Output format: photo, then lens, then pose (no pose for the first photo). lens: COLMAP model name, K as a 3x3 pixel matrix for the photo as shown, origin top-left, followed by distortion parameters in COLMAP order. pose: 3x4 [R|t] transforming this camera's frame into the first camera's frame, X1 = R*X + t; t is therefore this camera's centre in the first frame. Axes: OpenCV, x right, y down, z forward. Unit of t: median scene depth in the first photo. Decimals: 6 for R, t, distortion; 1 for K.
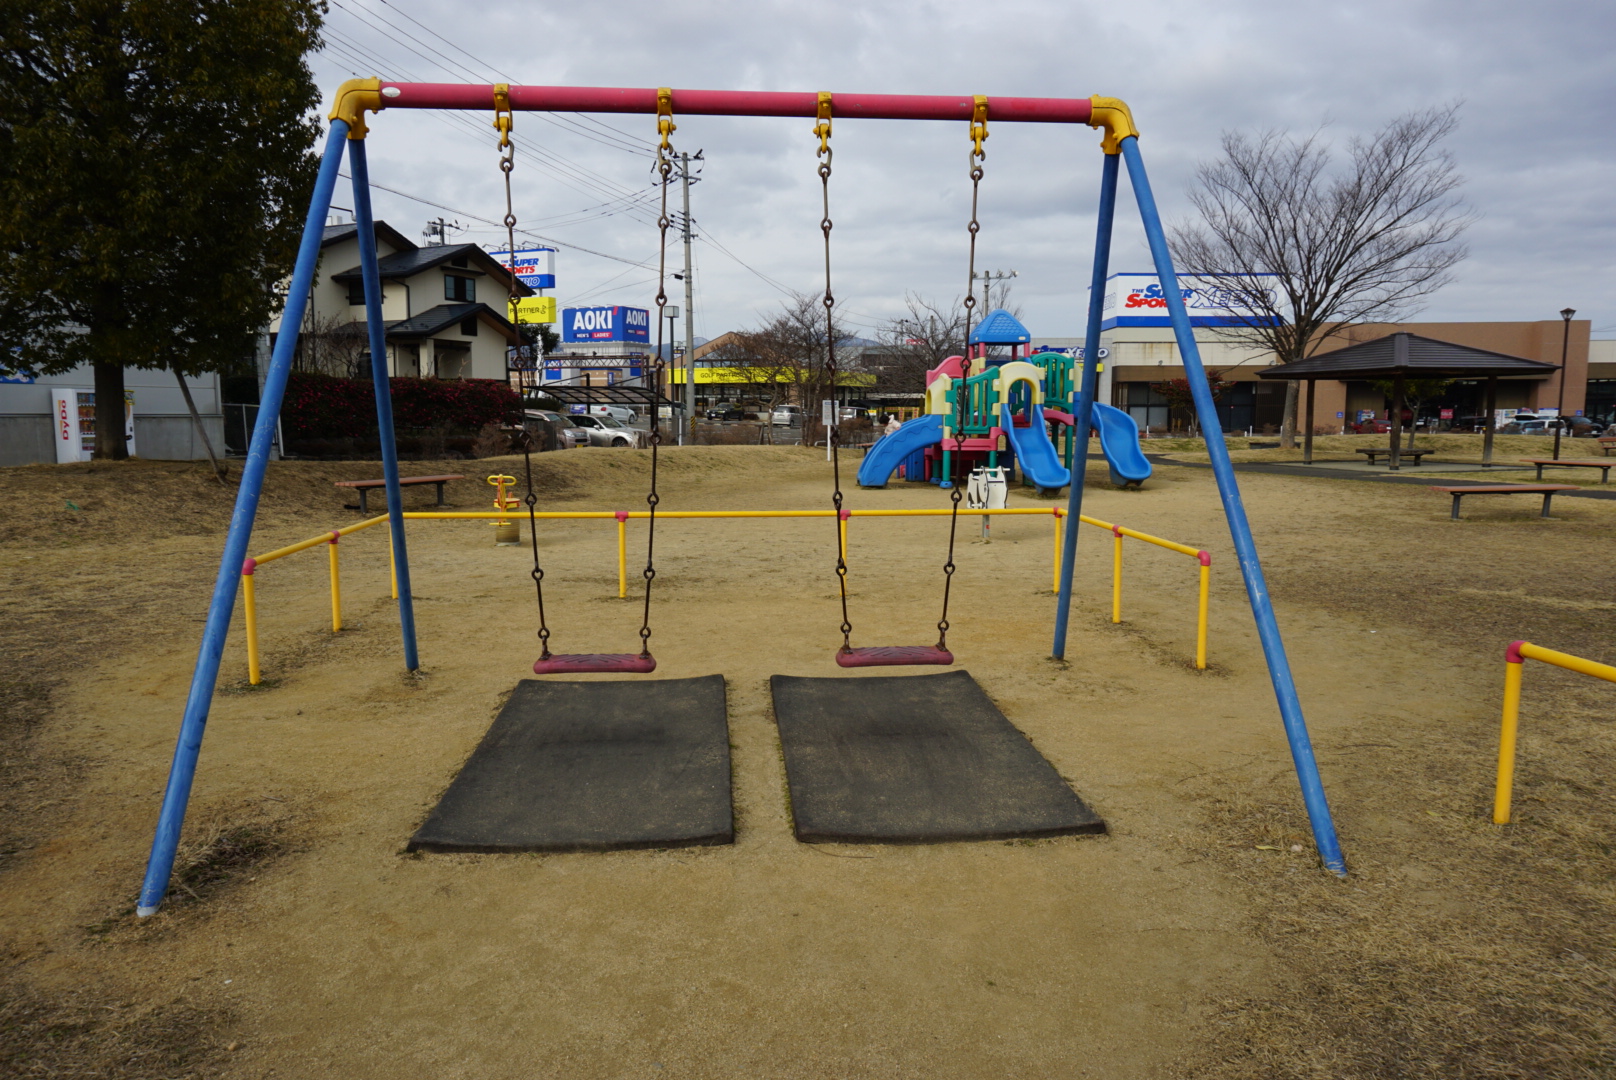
lens RADIAL K [[1095.2, 0, 800.1], [0, 1095.2, 533.8], [0, 0, 1]] dist [-0.046320, 0.054511]
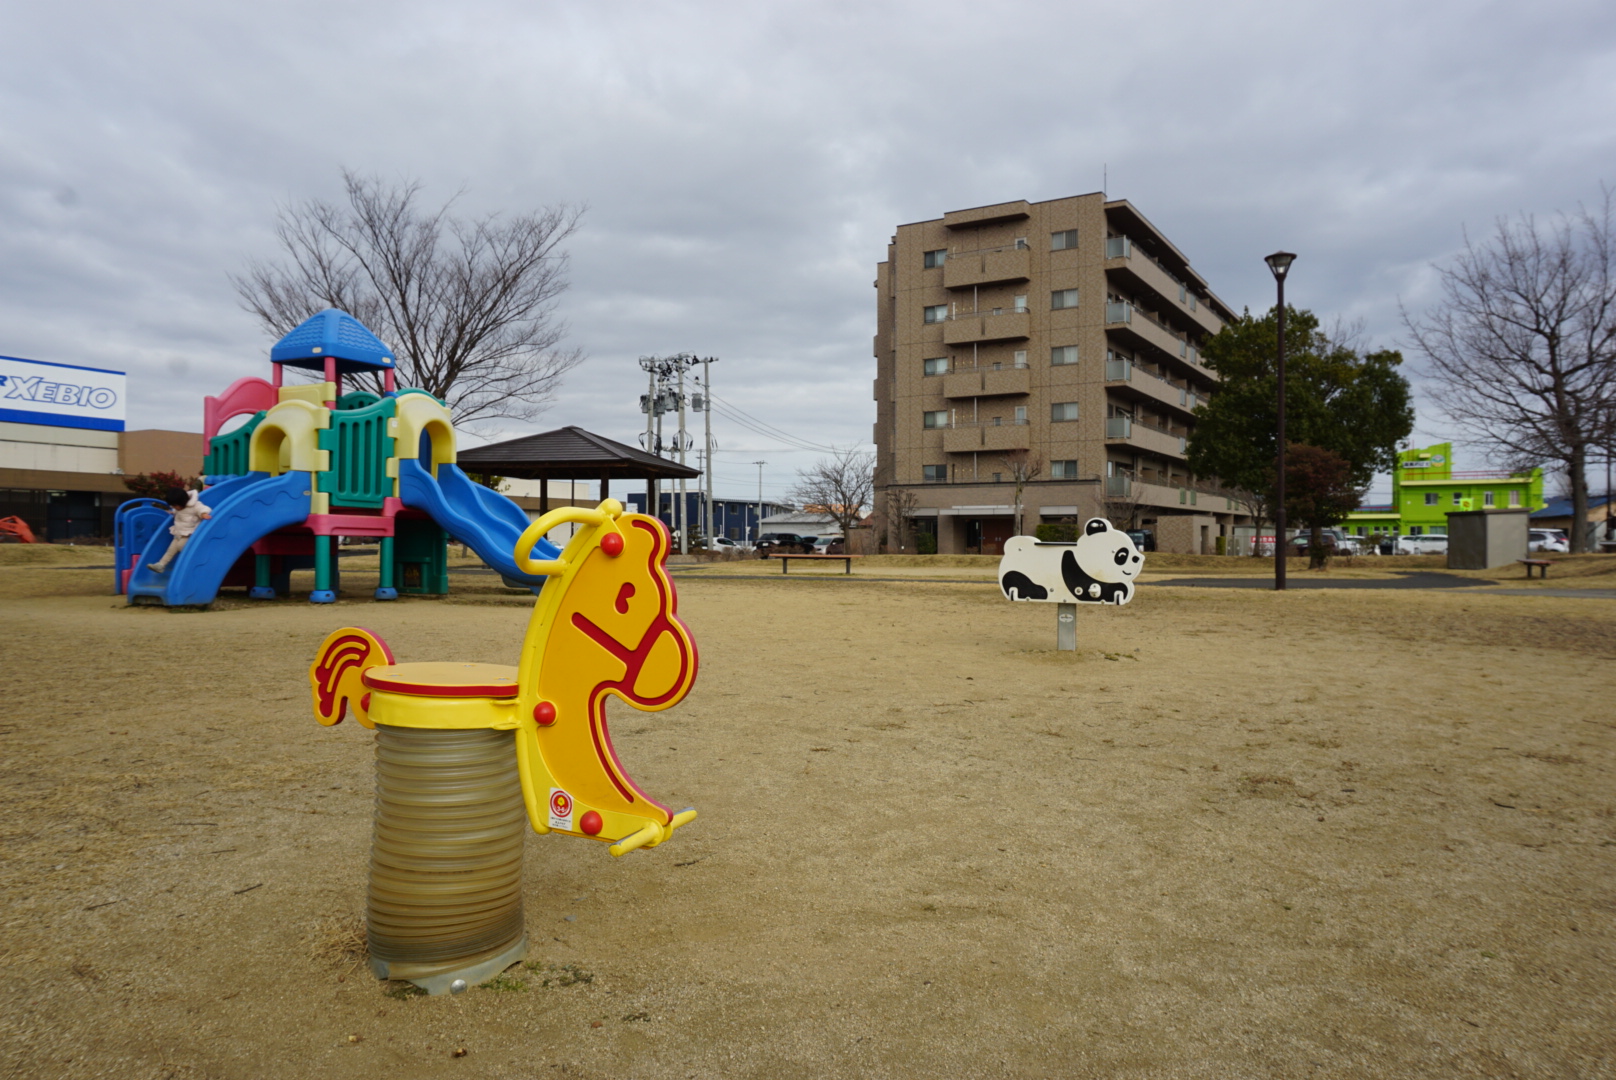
lens RADIAL K [[1095.2, 0, 800.1], [0, 1095.2, 533.8], [0, 0, 1]] dist [-0.046320, 0.054511]
pose [[0.506491, 0.015218, 0.862111, -0.080461], [0.085491, 0.994031, -0.067772, -0.006503], [-0.857997, 0.108028, 0.502167, 0.184716]]
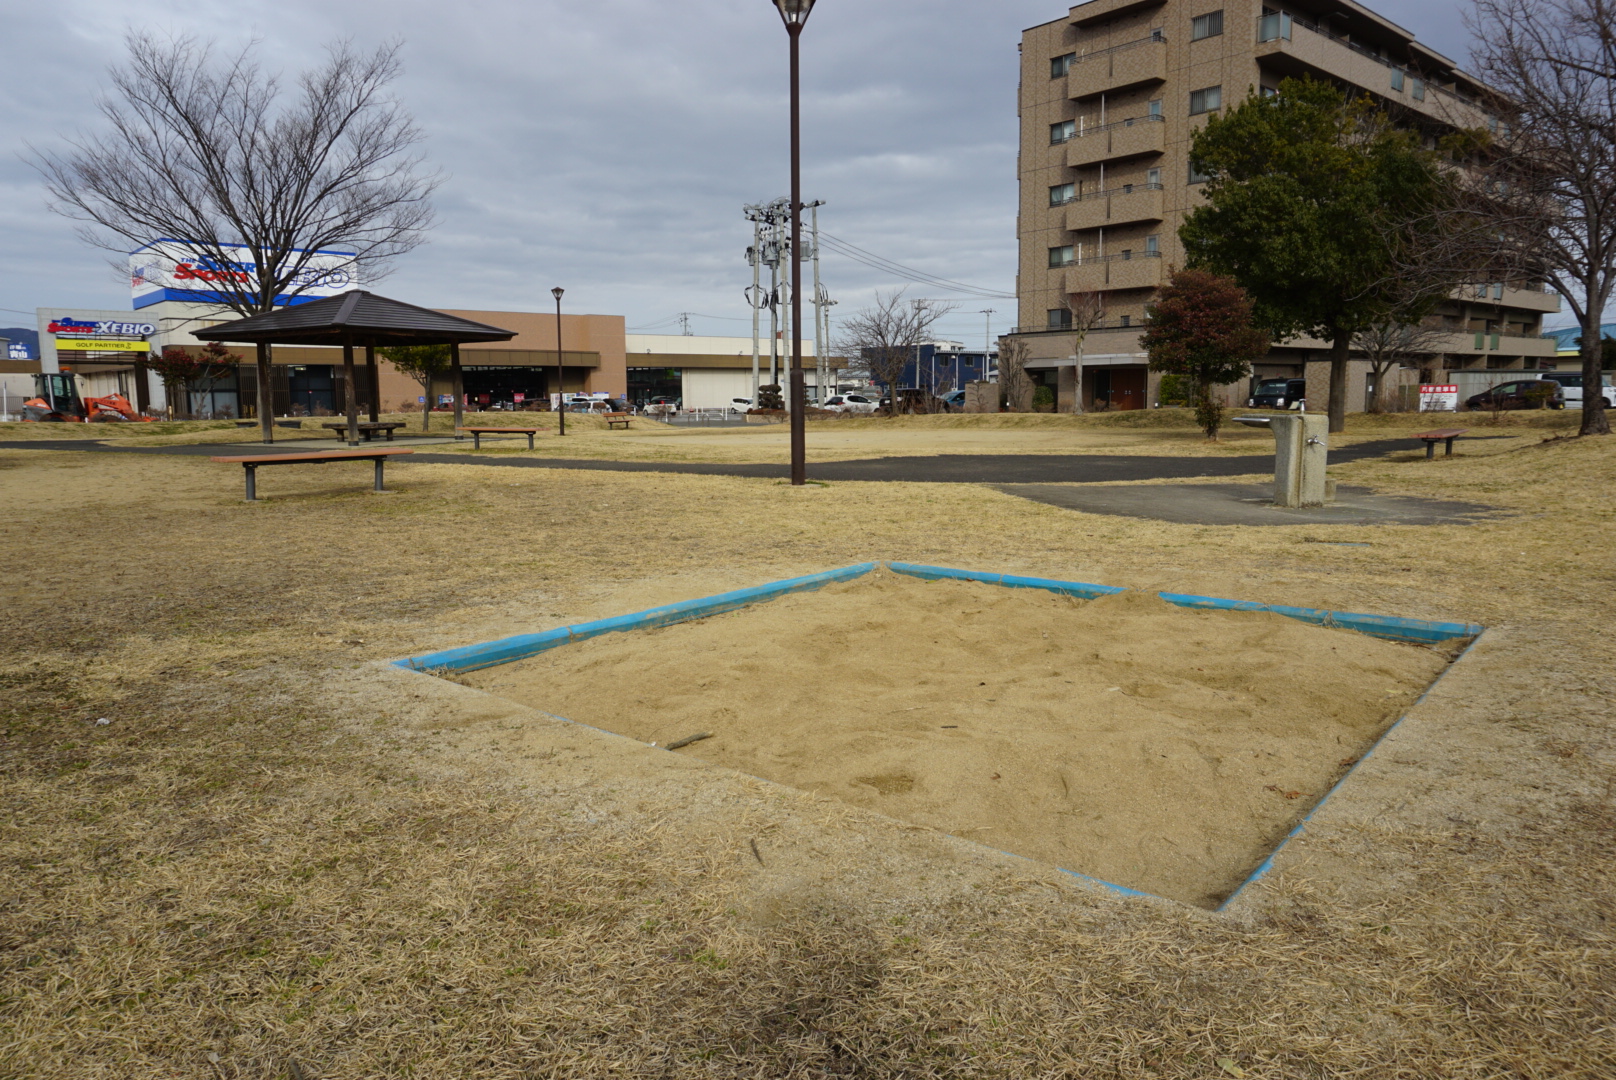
lens RADIAL K [[1095.2, 0, 800.1], [0, 1095.2, 533.8], [0, 0, 1]] dist [-0.046320, 0.054511]
pose [[0.728192, -0.088863, 0.679588, 0.100575], [0.083426, 0.995678, 0.040802, 0.002610], [-0.680276, 0.026983, 0.732459, 0.058099]]
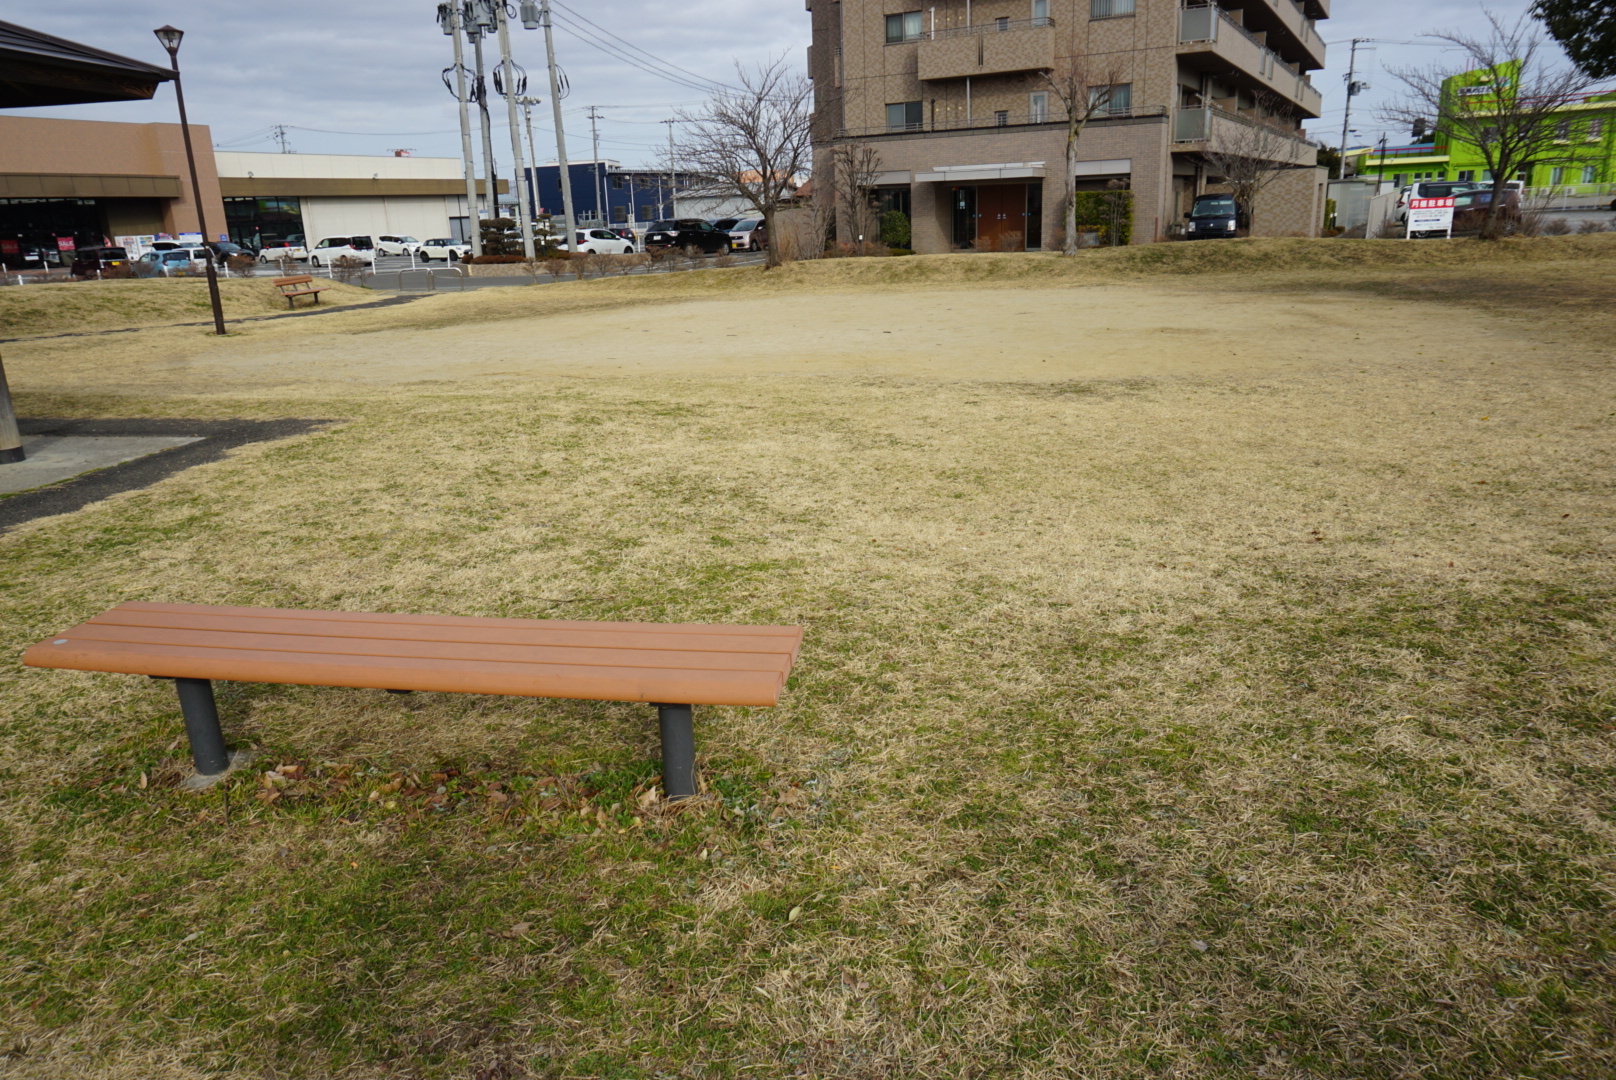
lens RADIAL K [[1095.2, 0, 800.1], [0, 1095.2, 533.8], [0, 0, 1]] dist [-0.046320, 0.054511]
pose [[0.456247, -0.263180, 0.850044, 0.240838], [0.130851, 0.964721, 0.228453, -0.038960], [-0.880180, 0.006998, 0.474589, 0.345672]]
